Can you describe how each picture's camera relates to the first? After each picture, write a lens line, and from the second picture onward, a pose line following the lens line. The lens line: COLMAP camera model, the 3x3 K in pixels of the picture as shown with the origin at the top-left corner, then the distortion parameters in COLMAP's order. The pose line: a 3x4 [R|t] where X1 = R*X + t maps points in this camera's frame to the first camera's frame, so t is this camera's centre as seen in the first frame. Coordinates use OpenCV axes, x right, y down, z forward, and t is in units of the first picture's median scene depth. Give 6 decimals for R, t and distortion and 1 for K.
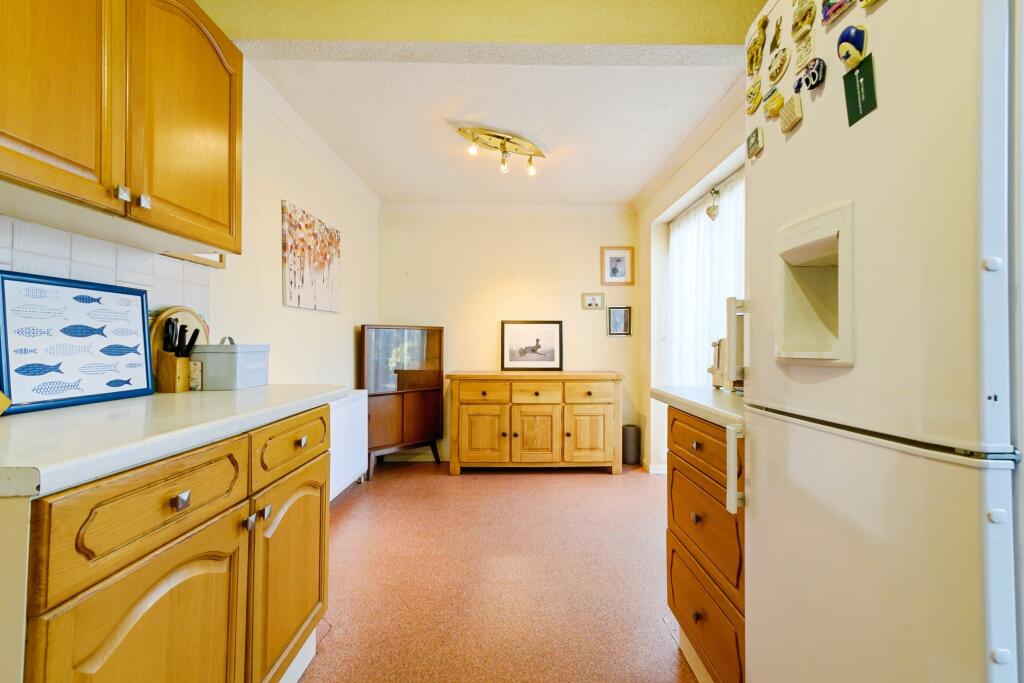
lens RADIAL K [[468.2, 0, 518.3], [0, 468.2, 335.4], [0, 0, 1]] dist [-0.003878, 0.005368]
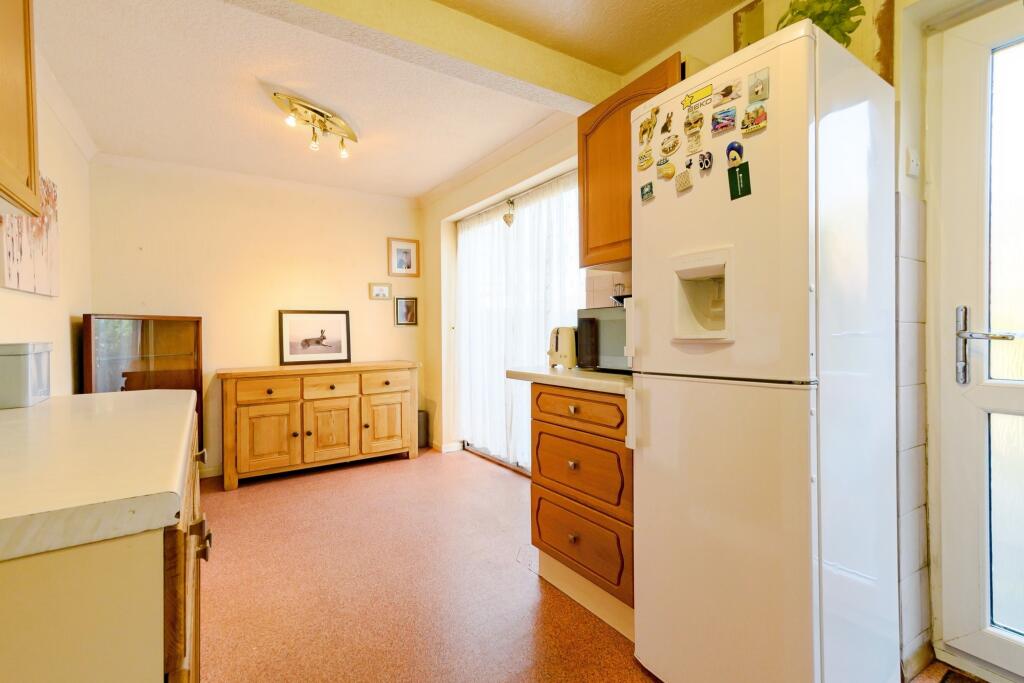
lens RADIAL K [[468.2, 0, 518.3], [0, 468.2, 335.4], [0, 0, 1]] dist [-0.003878, 0.005368]
pose [[0.841435, -0.020247, 0.539979, -0.152735], [0.008296, 0.999664, 0.024556, -0.001197], [-0.540295, -0.016182, 0.841320, -0.002208]]
